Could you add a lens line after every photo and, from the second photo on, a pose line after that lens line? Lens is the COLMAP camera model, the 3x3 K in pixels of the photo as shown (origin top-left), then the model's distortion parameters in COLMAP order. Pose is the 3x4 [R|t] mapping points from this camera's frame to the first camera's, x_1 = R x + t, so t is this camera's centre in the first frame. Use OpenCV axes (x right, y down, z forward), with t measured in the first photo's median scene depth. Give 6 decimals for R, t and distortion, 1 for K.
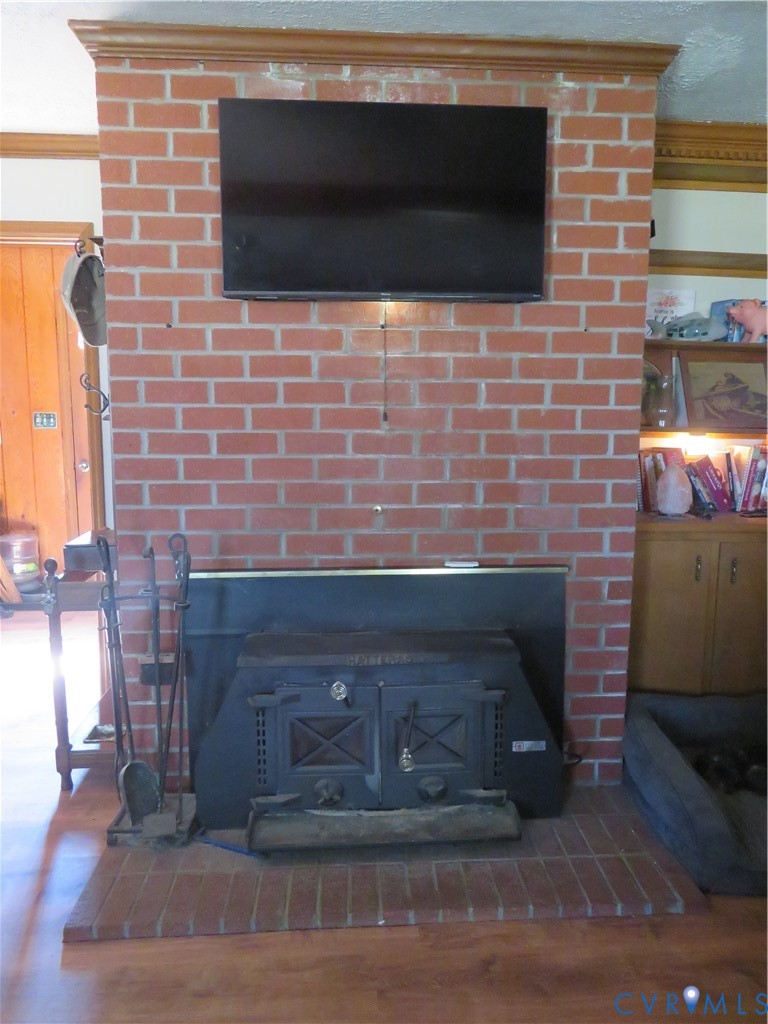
lens RADIAL K [[731.9, 0, 385.2], [0, 731.9, 508.4], [0, 0, 1]] dist [-0.008702, 0.006360]
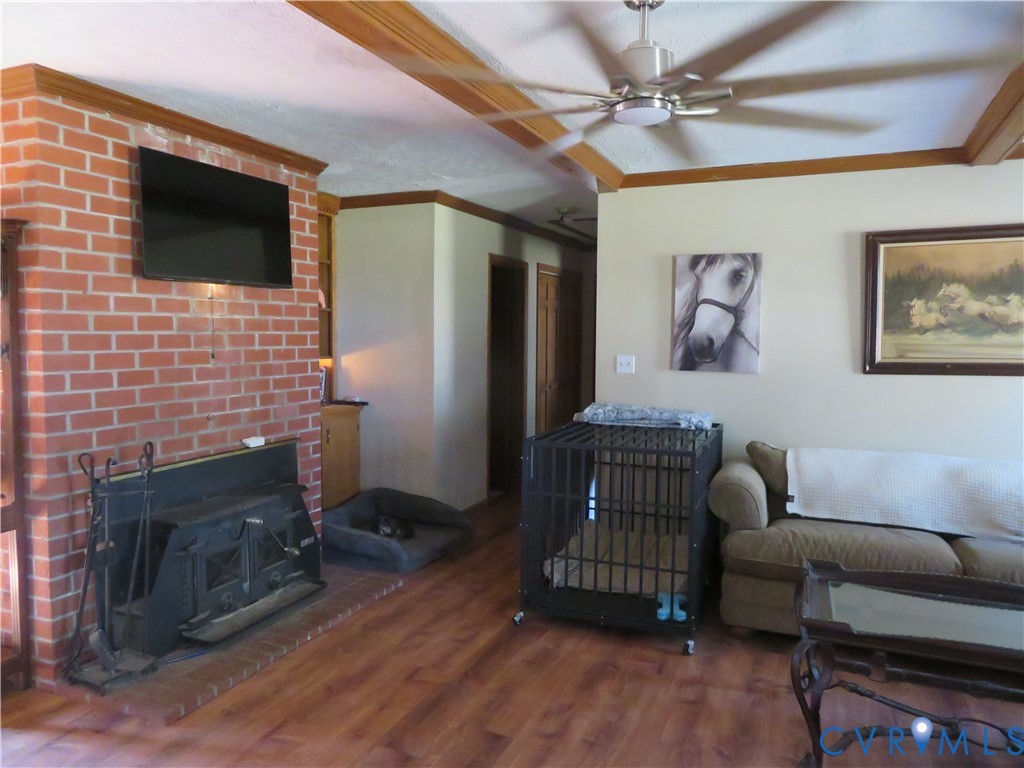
lens RADIAL K [[731.9, 0, 507.3], [0, 731.9, 381.9], [0, 0, 1]] dist [-0.008702, 0.006360]
pose [[0.457972, -0.062218, 0.886787, -1.102847], [0.123821, 0.992288, 0.005674, -0.002206], [-0.880301, 0.107204, 0.462144, -0.261393]]
